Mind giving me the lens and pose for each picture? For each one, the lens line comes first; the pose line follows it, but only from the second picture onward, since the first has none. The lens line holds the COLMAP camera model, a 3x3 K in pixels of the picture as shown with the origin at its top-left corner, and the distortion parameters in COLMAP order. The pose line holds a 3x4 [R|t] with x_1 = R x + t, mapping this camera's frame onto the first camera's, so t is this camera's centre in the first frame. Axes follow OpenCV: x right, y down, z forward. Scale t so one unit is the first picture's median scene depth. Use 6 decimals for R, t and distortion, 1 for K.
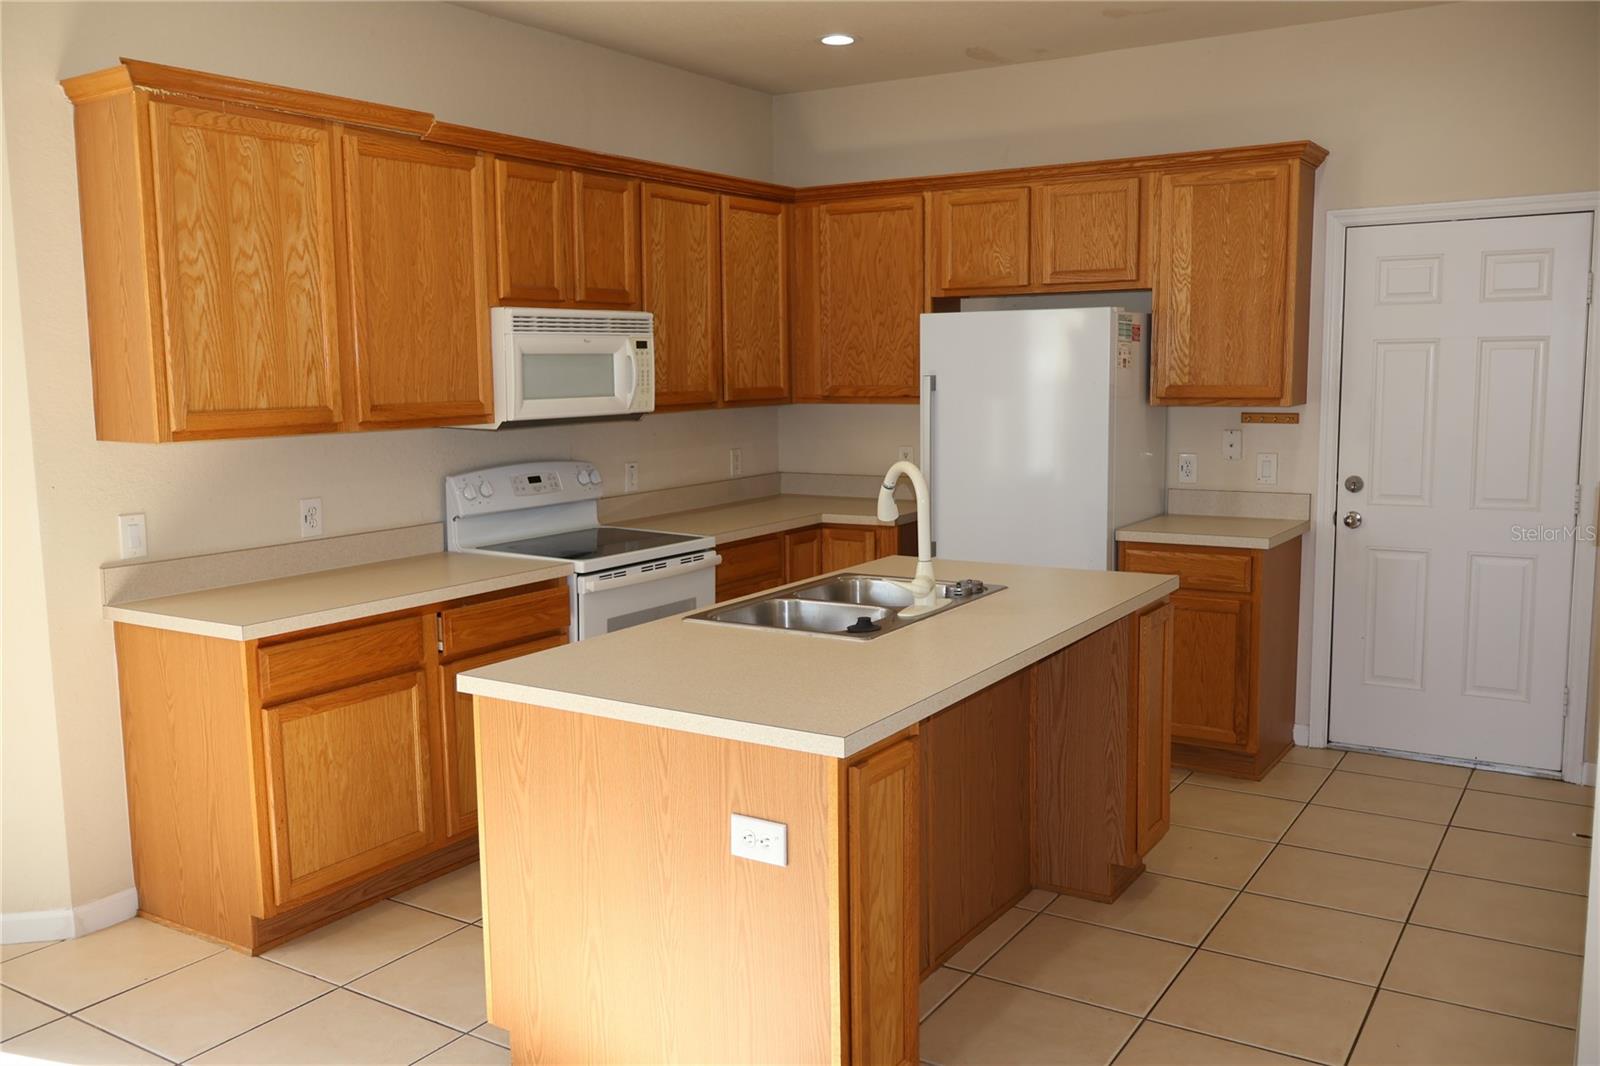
lens RADIAL K [[1325.3, 0, 800.0], [0, 1325.3, 533.0], [0, 0, 1]] dist [-0.008604, 0.000572]
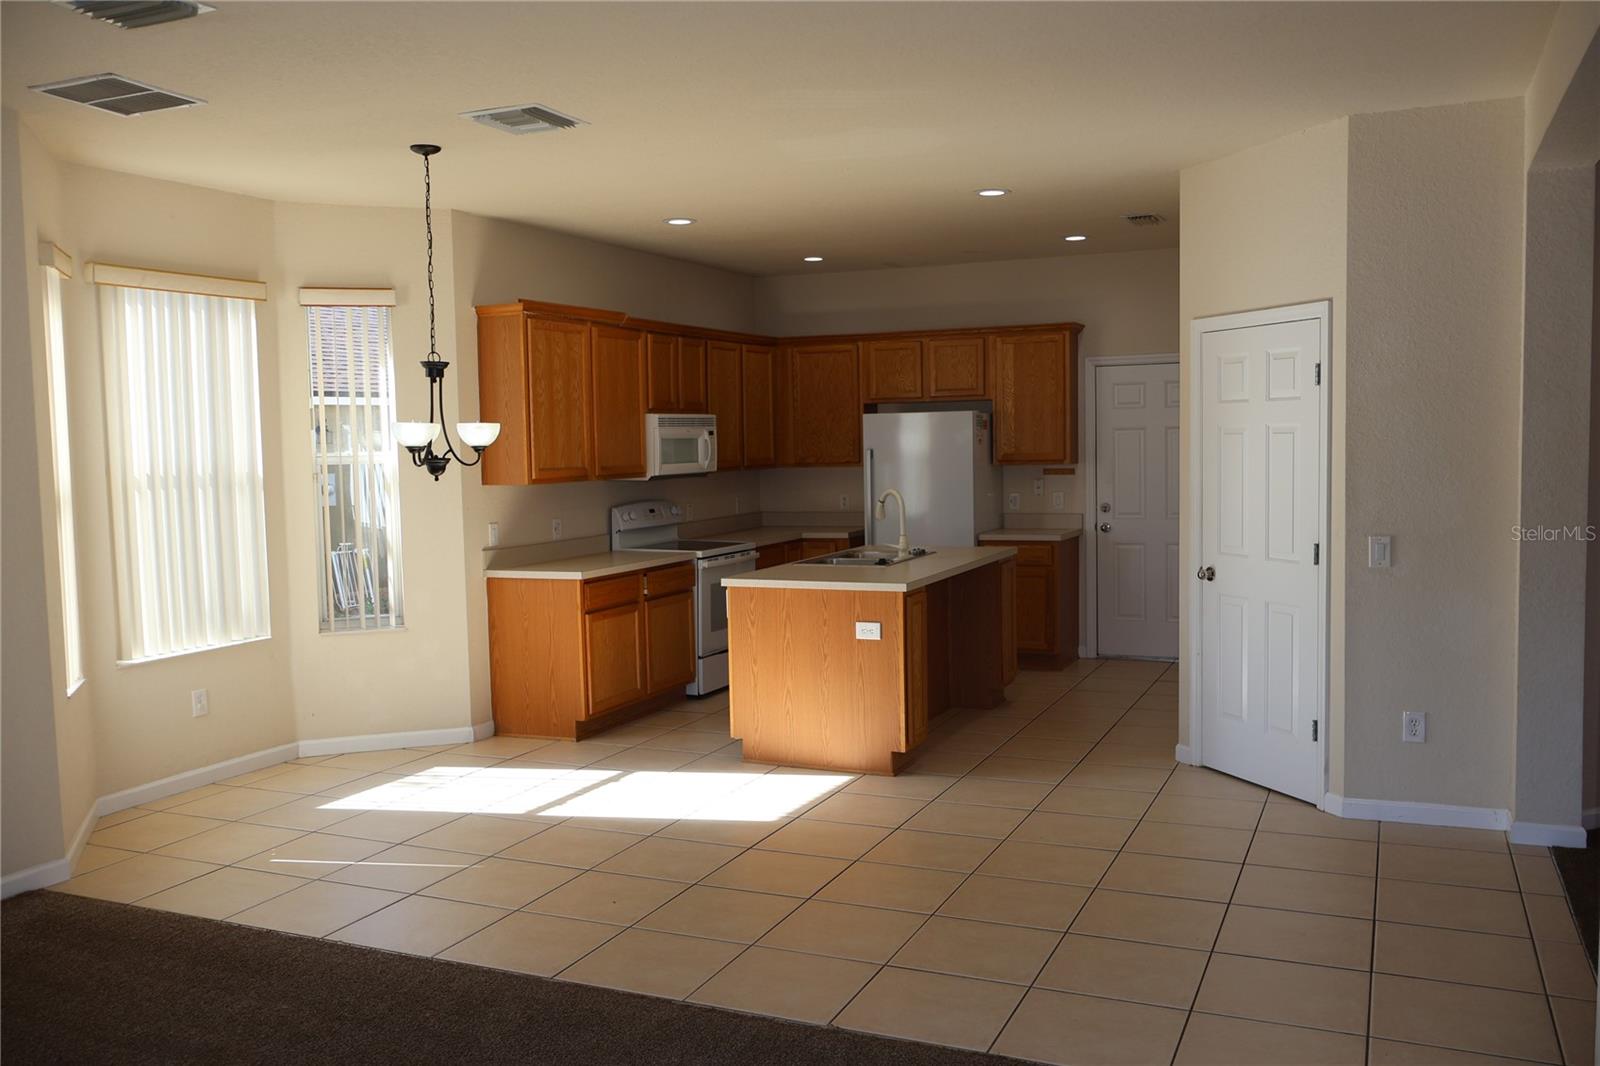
lens RADIAL K [[1335.6, 0, 800.0], [0, 1335.6, 533.0], [0, 0, 1]] dist [-0.007626, -0.000421]
pose [[0.989447, -0.016877, 0.143908, -0.267672], [0.025345, 0.998040, -0.057212, 0.096077], [-0.142660, 0.060256, 0.987936, -0.772024]]
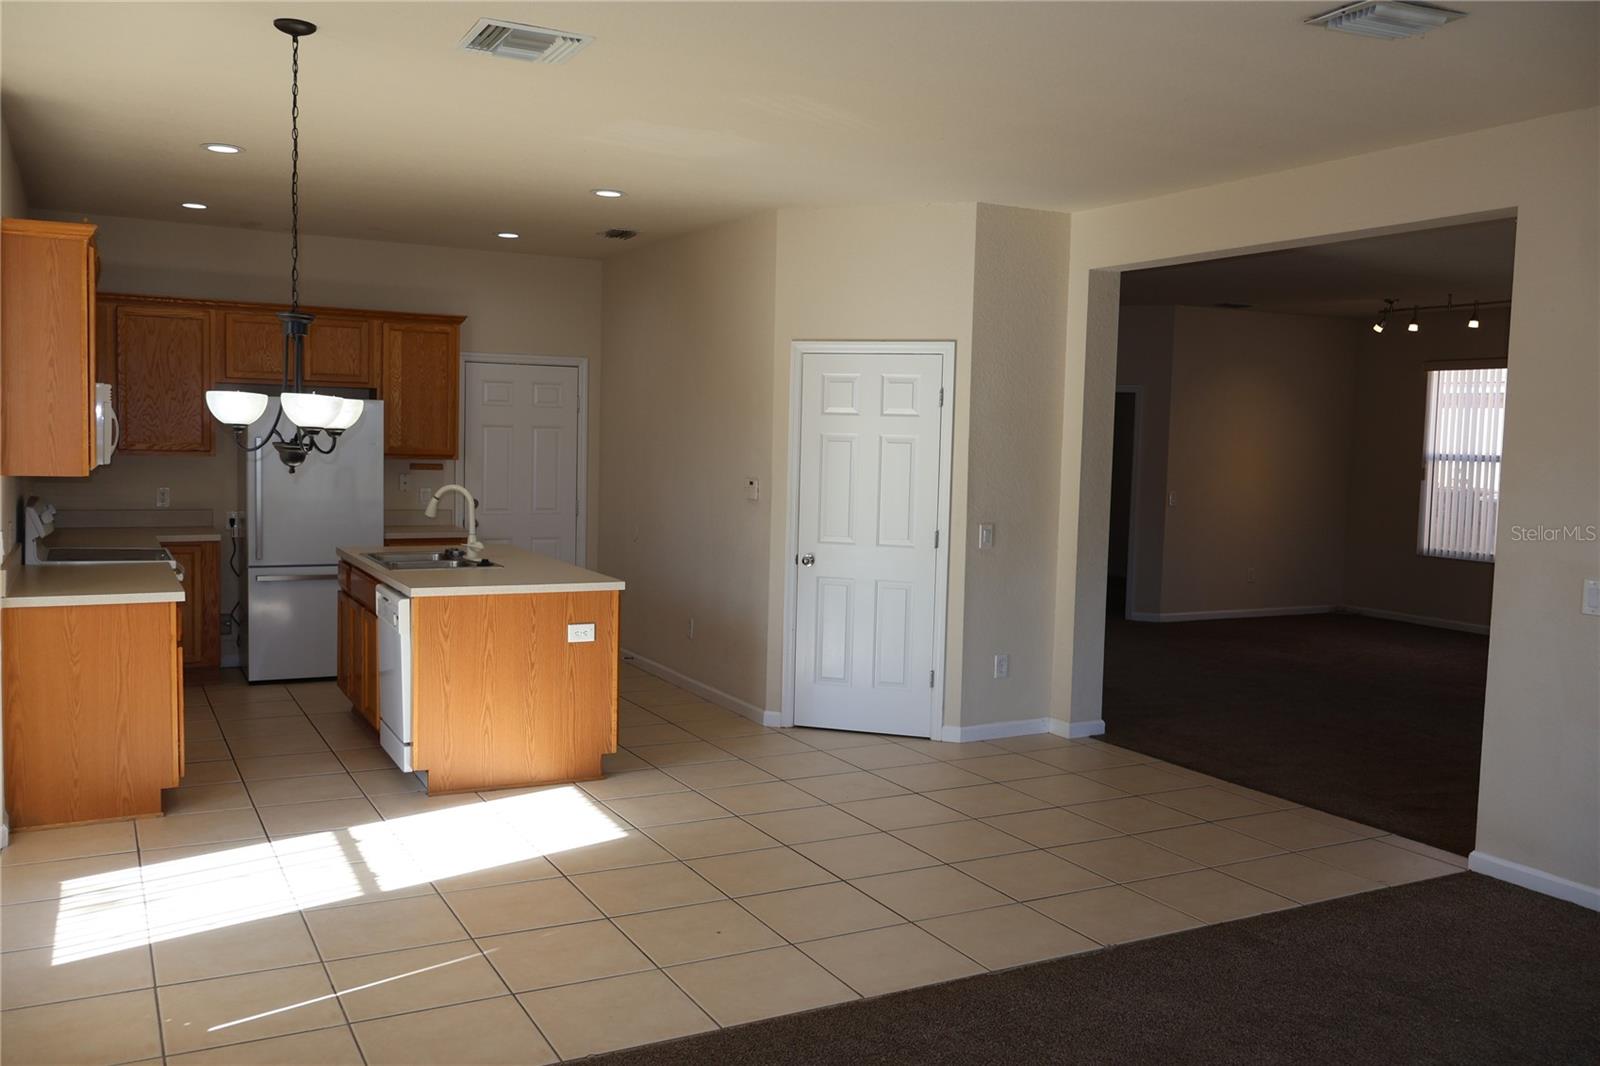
lens RADIAL K [[1335.6, 0, 800.0], [0, 1335.6, 533.0], [0, 0, 1]] dist [-0.007626, -0.000421]
pose [[0.490364, -0.038183, 0.870681, -1.004359], [0.078655, 0.996902, -0.000579, 0.041759], [-0.867961, 0.068768, 0.491848, -0.291705]]
